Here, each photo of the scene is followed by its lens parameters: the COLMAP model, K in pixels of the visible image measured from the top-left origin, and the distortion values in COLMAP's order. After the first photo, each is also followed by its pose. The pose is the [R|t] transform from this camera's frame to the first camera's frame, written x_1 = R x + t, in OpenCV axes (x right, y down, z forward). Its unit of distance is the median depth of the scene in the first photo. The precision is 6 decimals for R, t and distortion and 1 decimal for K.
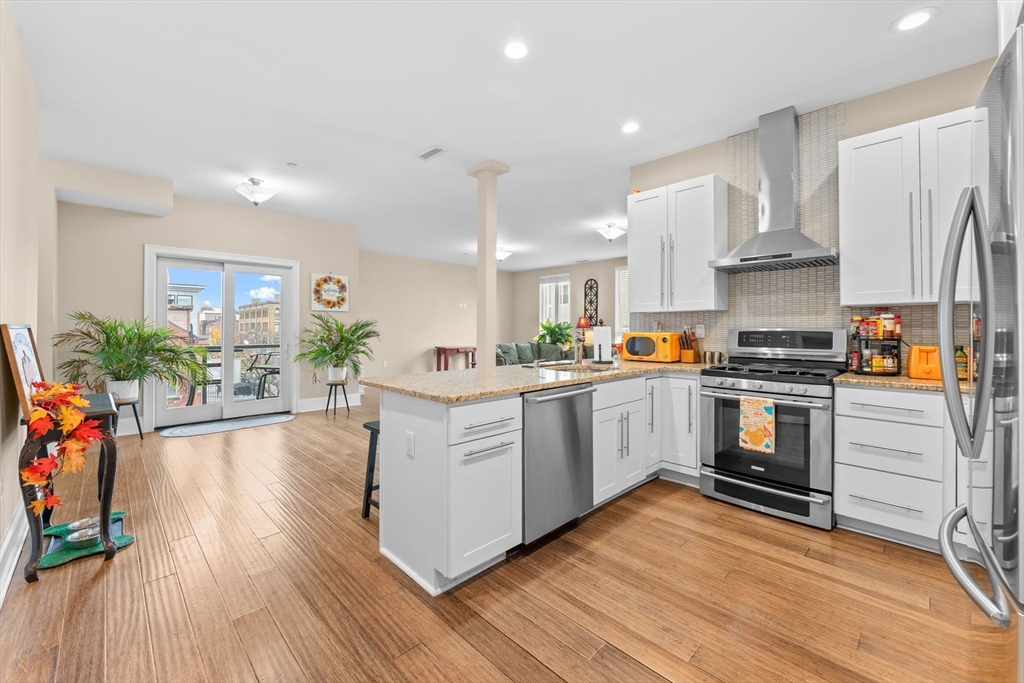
lens RADIAL K [[412.3, 0, 513.0], [0, 412.3, 327.1], [0, 0, 1]] dist [-0.002381, 0.000168]
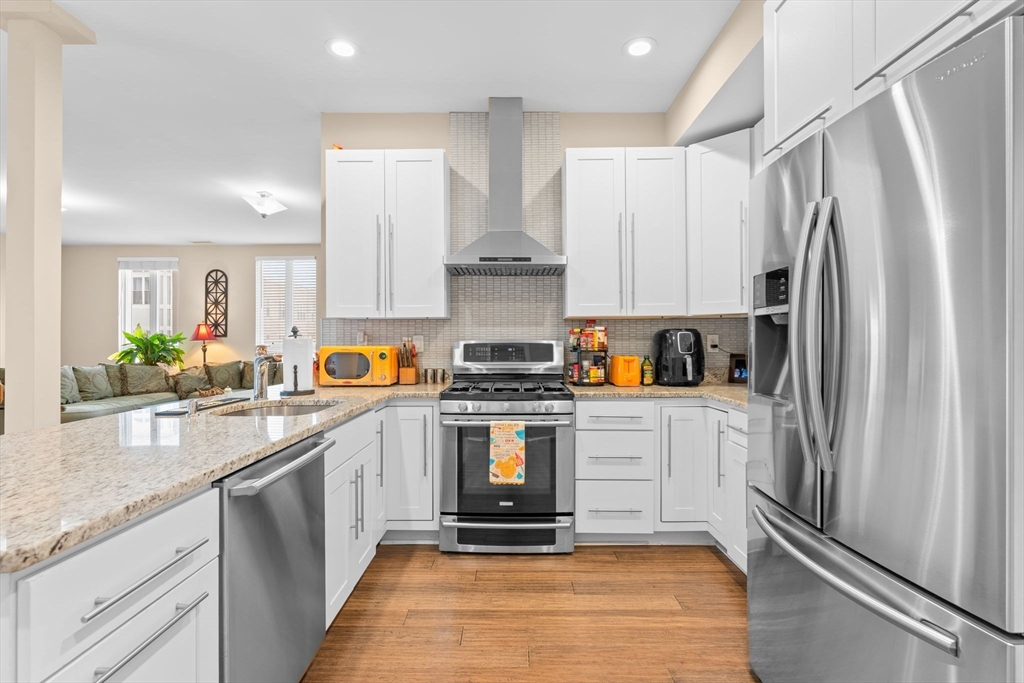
lens RADIAL K [[474.2, 0, 510.1], [0, 474.2, 340.6], [0, 0, 1]] dist [0.001245, -0.001581]
pose [[0.707690, -0.002282, 0.706520, -0.089622], [-0.000686, 0.999992, 0.003917, -0.000339], [-0.706523, -0.003257, 0.707683, 0.275902]]
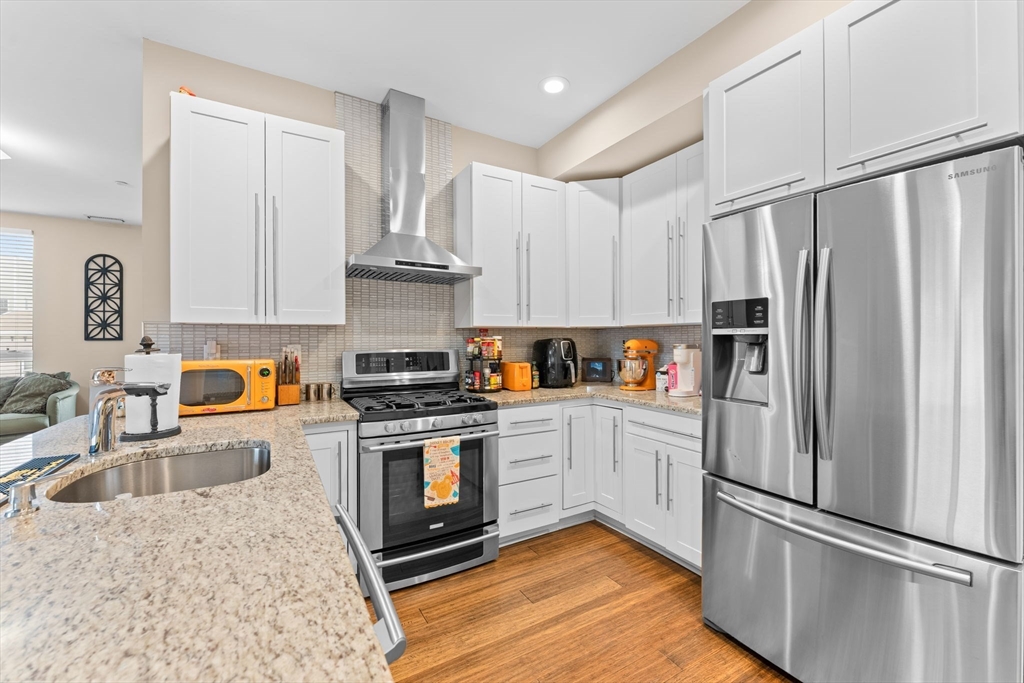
lens RADIAL K [[412.3, 0, 511.3], [0, 412.3, 338.3], [0, 0, 1]] dist [-0.002381, 0.000168]
pose [[0.246184, 0.000839, 0.969223, -0.139734], [-0.002803, 0.999996, -0.000153, -0.022129], [-0.969219, -0.002679, 0.246185, 0.614395]]
